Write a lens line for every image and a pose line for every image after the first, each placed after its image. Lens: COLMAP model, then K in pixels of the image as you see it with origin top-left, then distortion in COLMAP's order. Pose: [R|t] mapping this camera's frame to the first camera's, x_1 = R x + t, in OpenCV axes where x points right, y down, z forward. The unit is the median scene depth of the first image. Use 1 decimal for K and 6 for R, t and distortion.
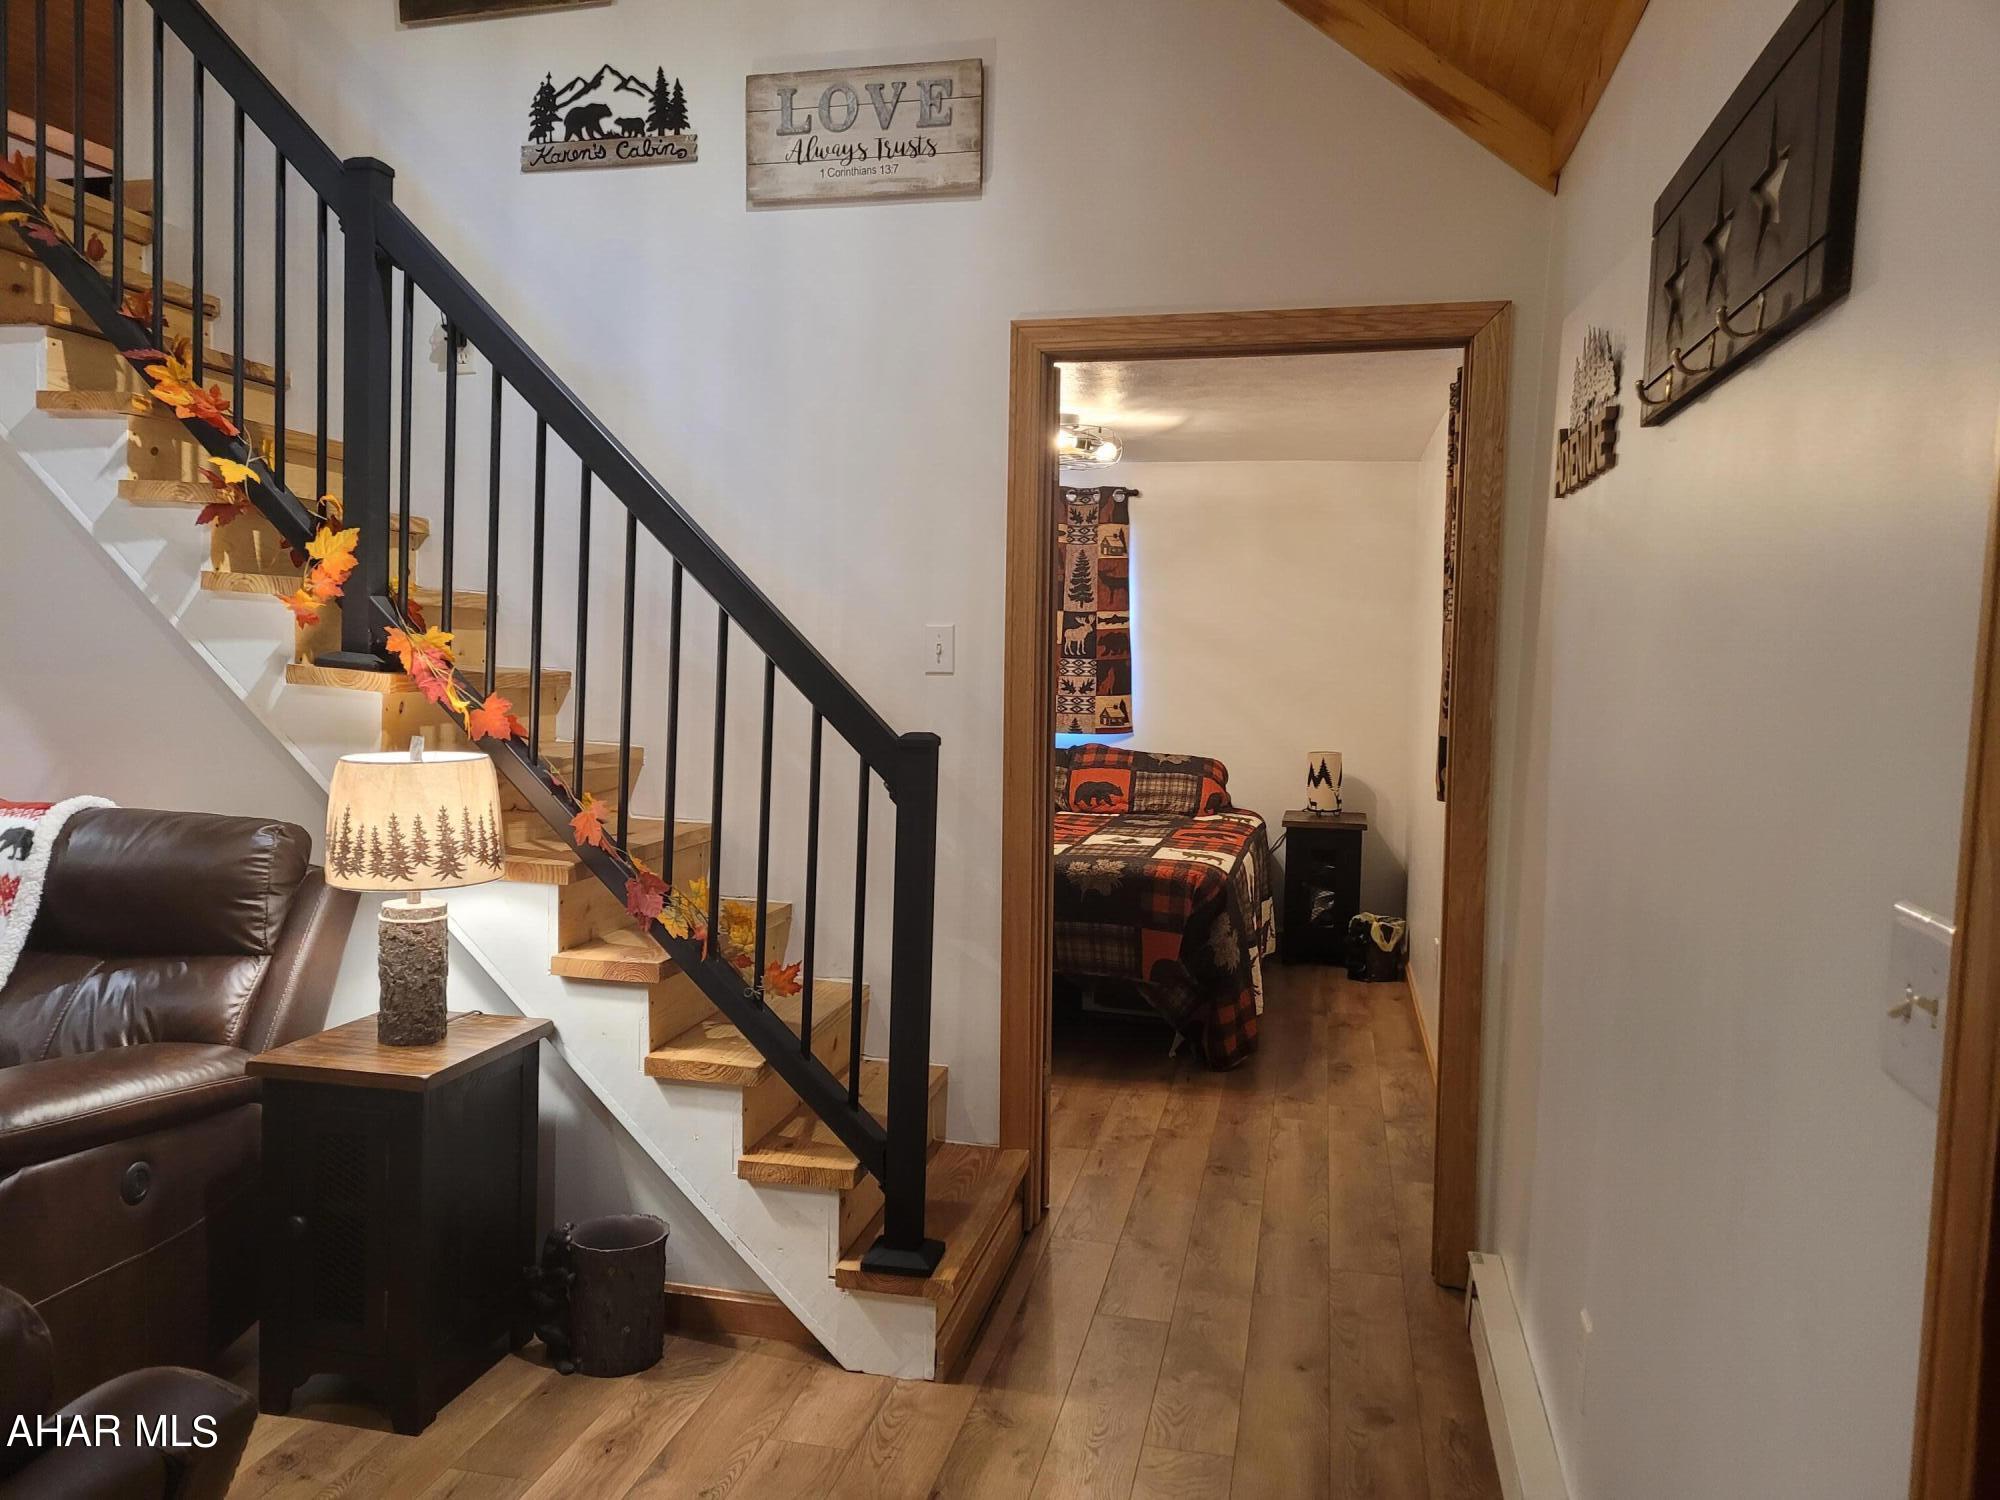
lens RADIAL K [[1498.2, 0, 966.1], [0, 1498.2, 744.6], [0, 0, 1]] dist [0.061798, -0.045617]
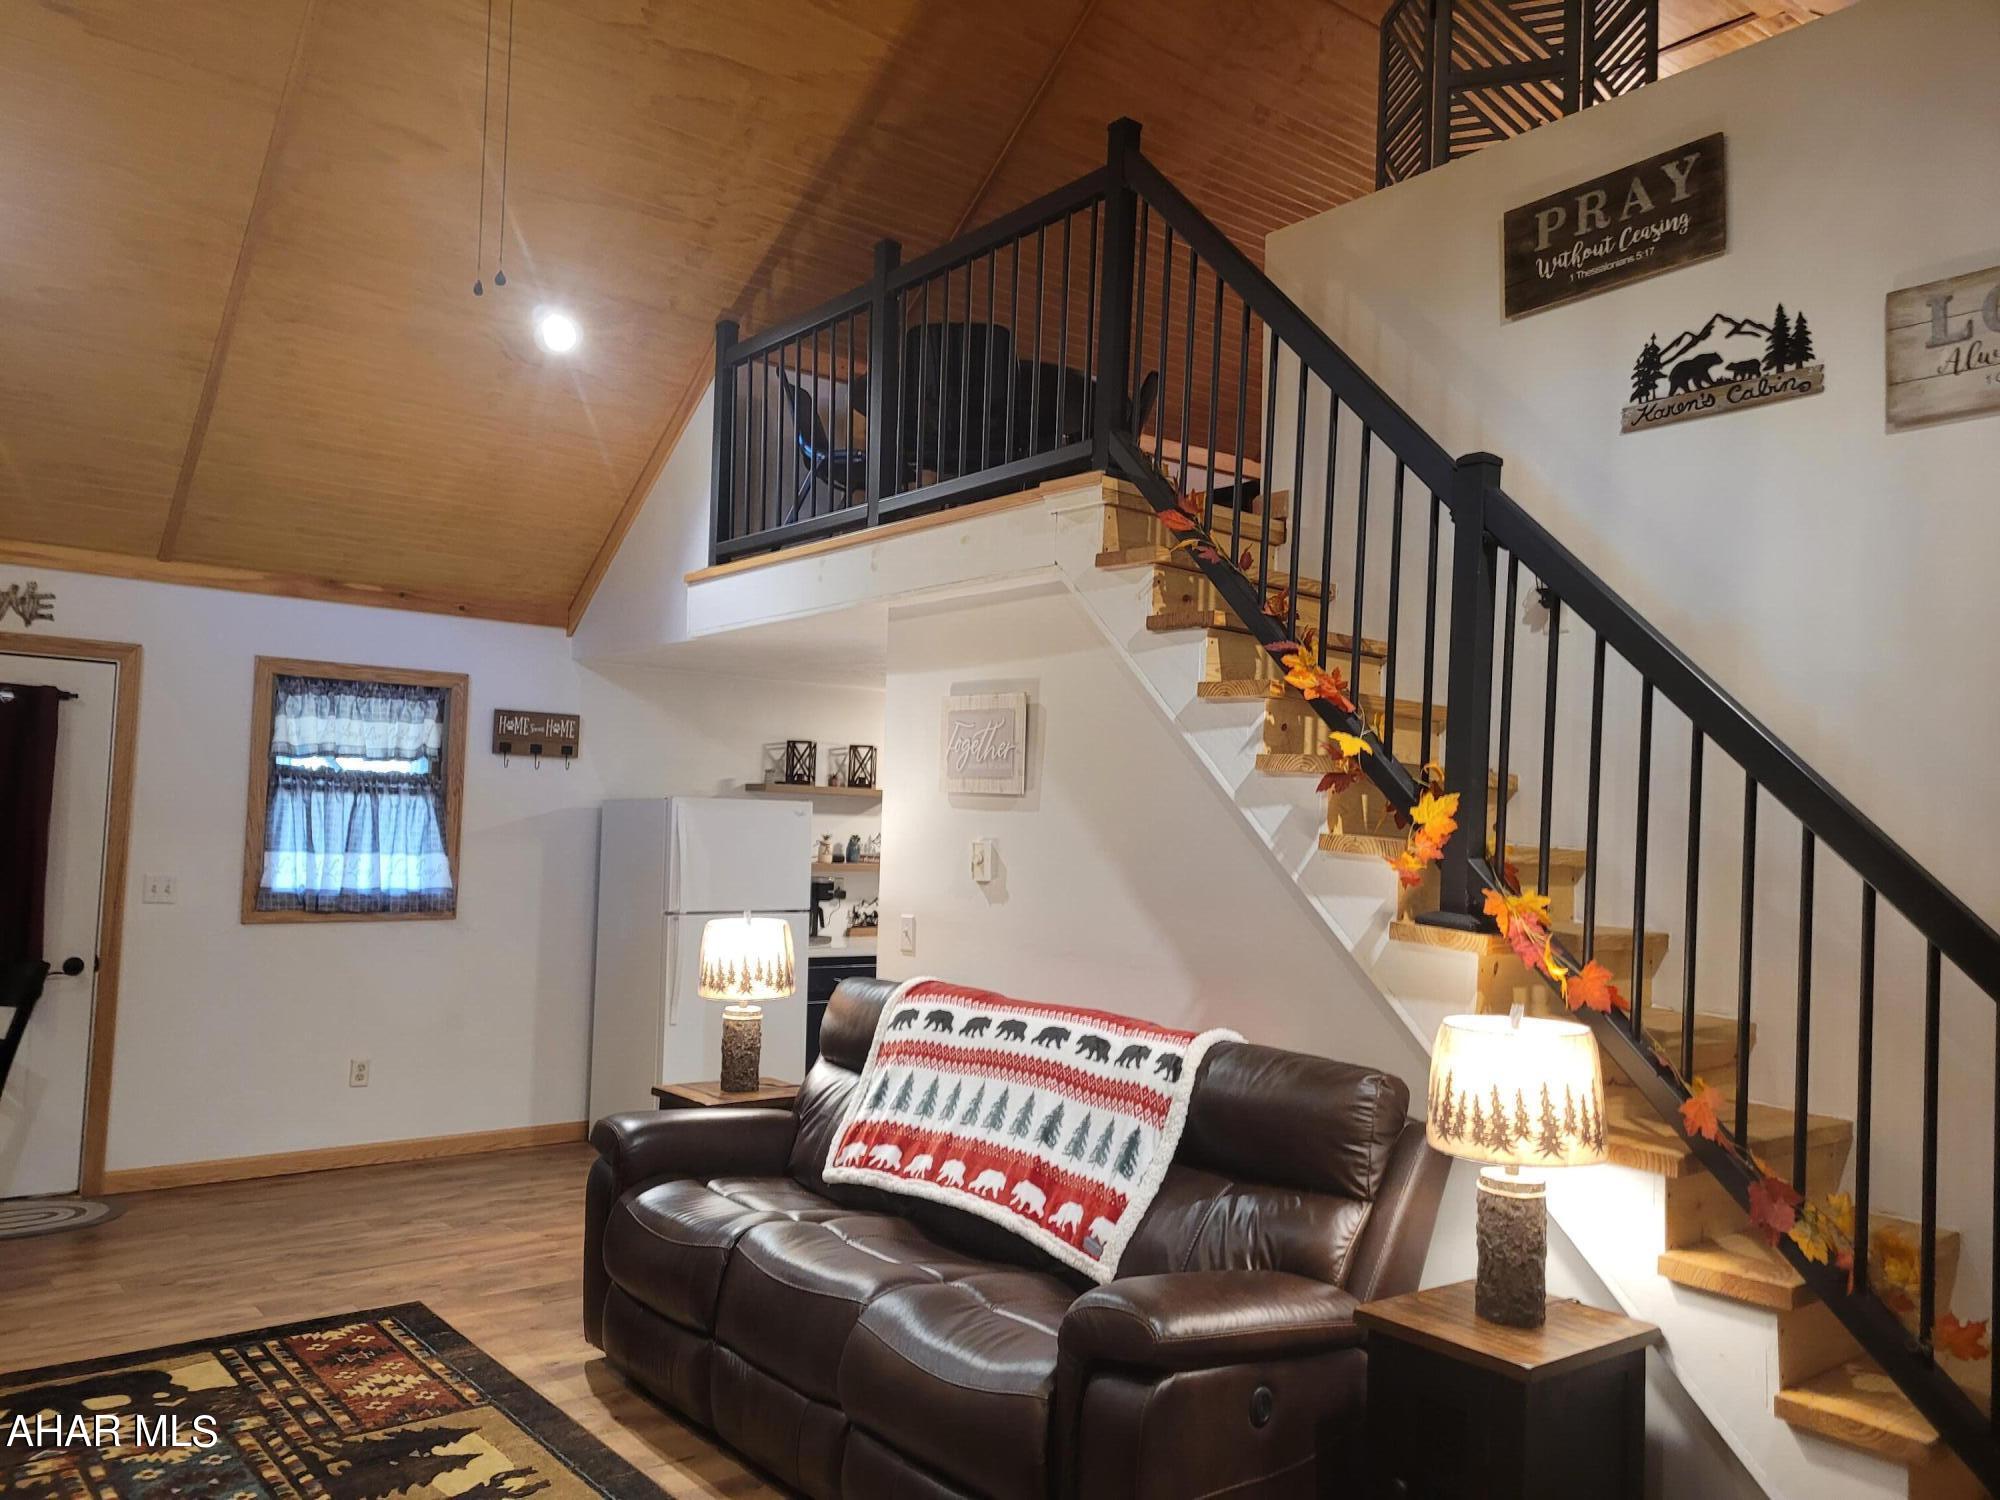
lens RADIAL K [[1498.2, 0, 982.1], [0, 1498.2, 746.4], [0, 0, 1]] dist [0.061798, -0.045617]
pose [[0.790686, -0.027957, -0.611583, -0.023099], [-0.059061, 0.990814, -0.121651, -0.028337], [0.609366, 0.132309, 0.781772, -0.020475]]
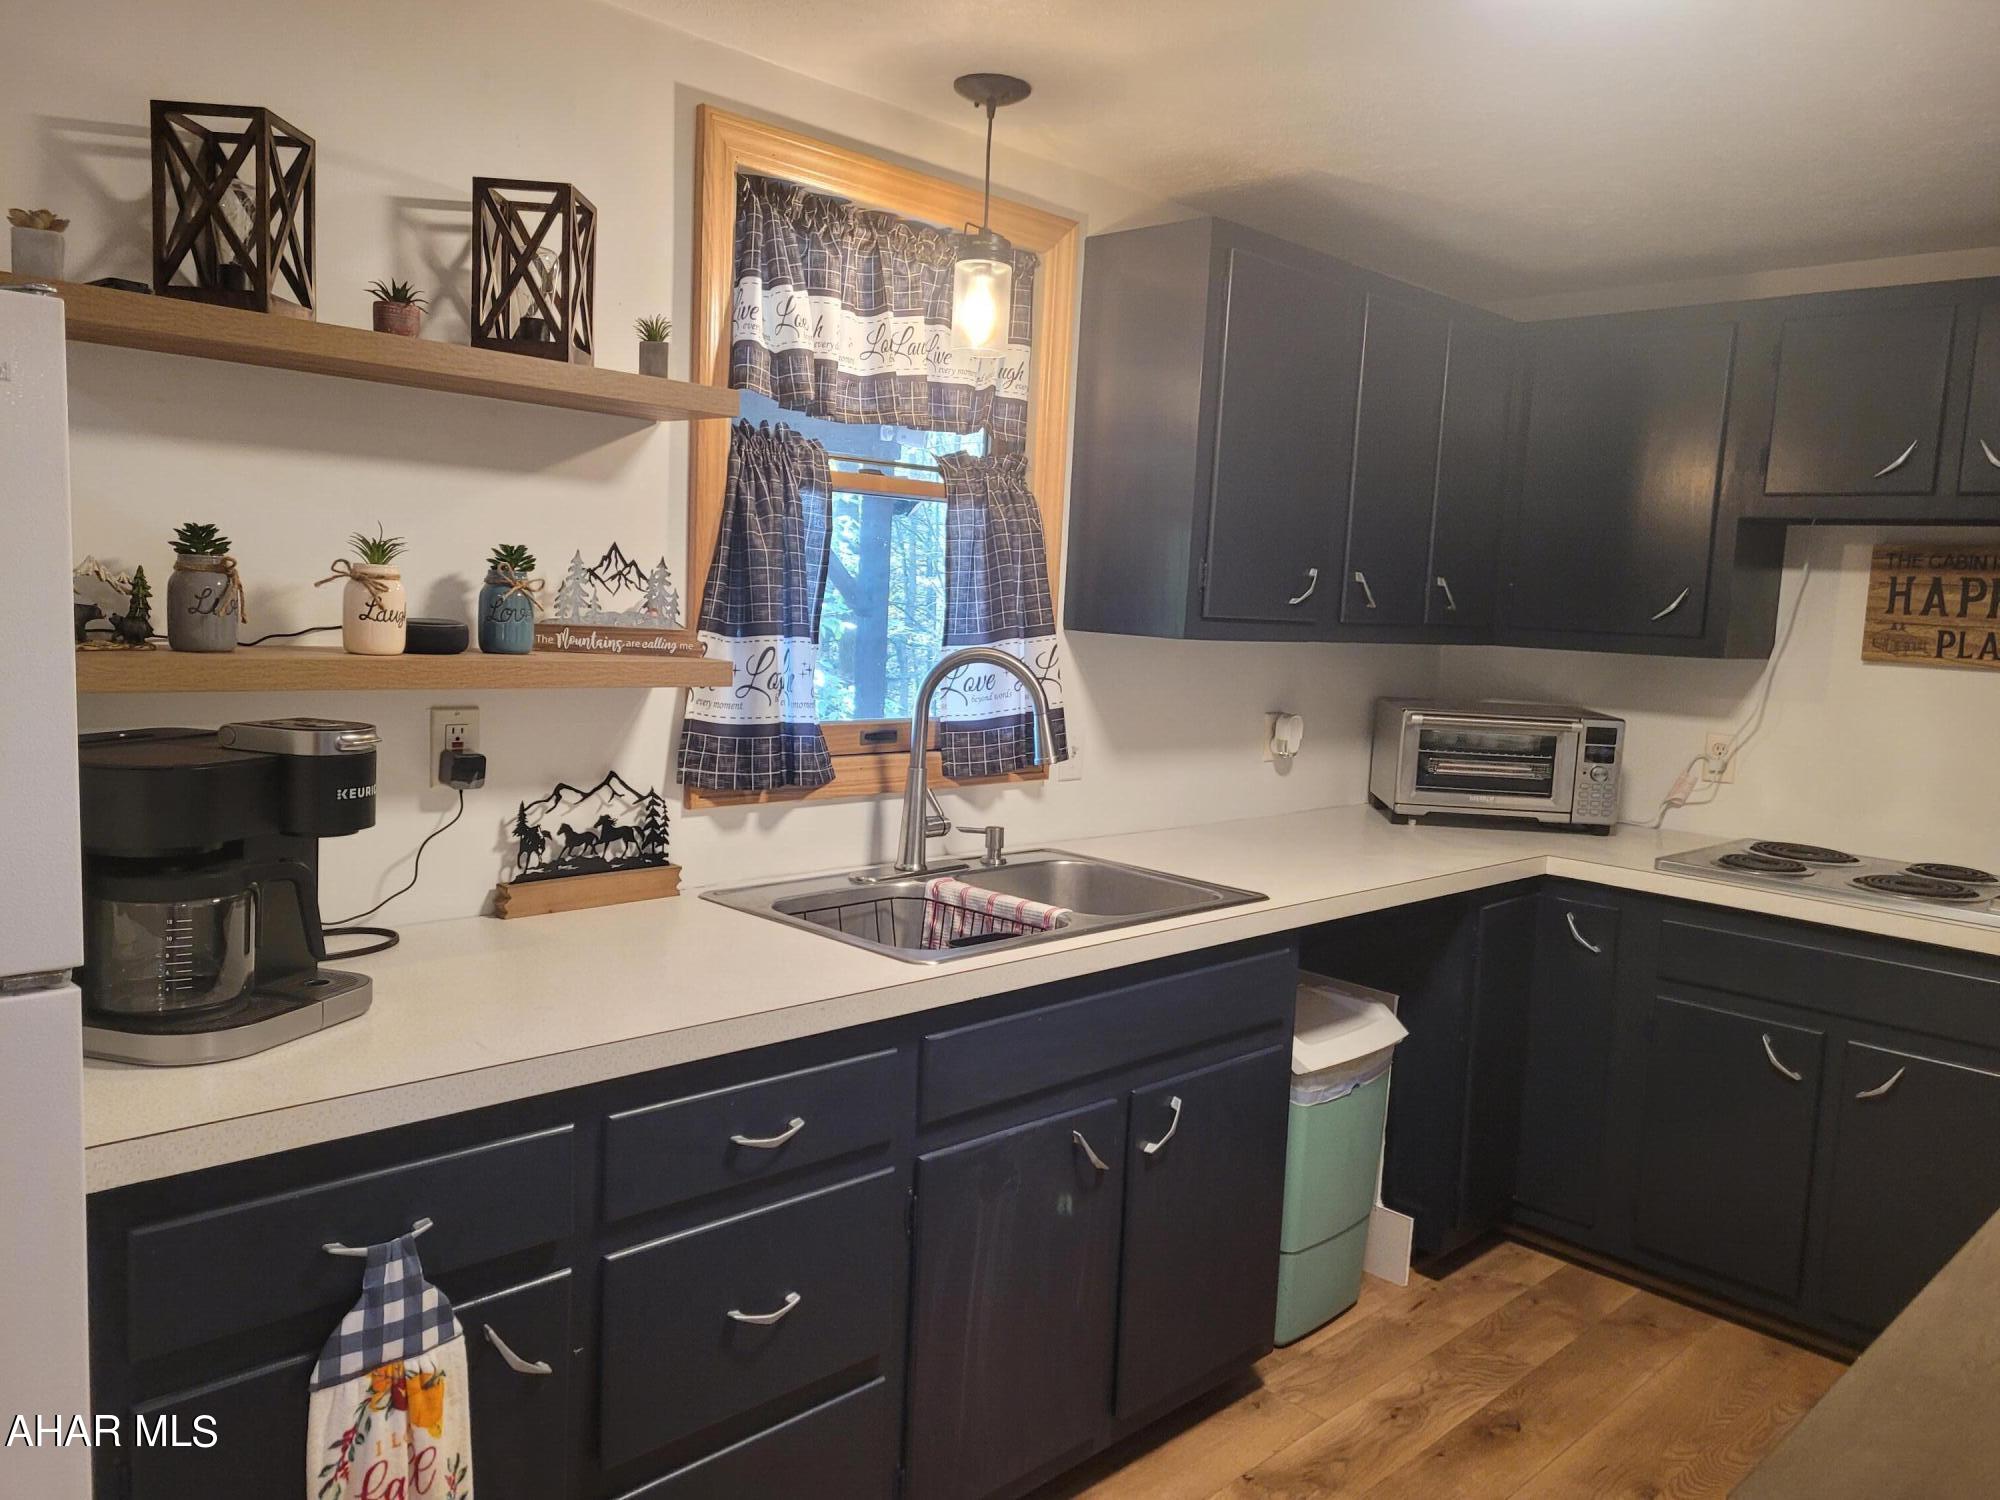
lens RADIAL K [[1498.2, 0, 1018.1], [0, 1498.2, 754.1], [0, 0, 1]] dist [0.061798, -0.045617]
pose [[0.860566, 0.081775, -0.502731, -1.196614], [-0.070434, 0.996651, 0.041548, -0.126161], [0.504445, -0.000346, 0.863444, 1.368833]]
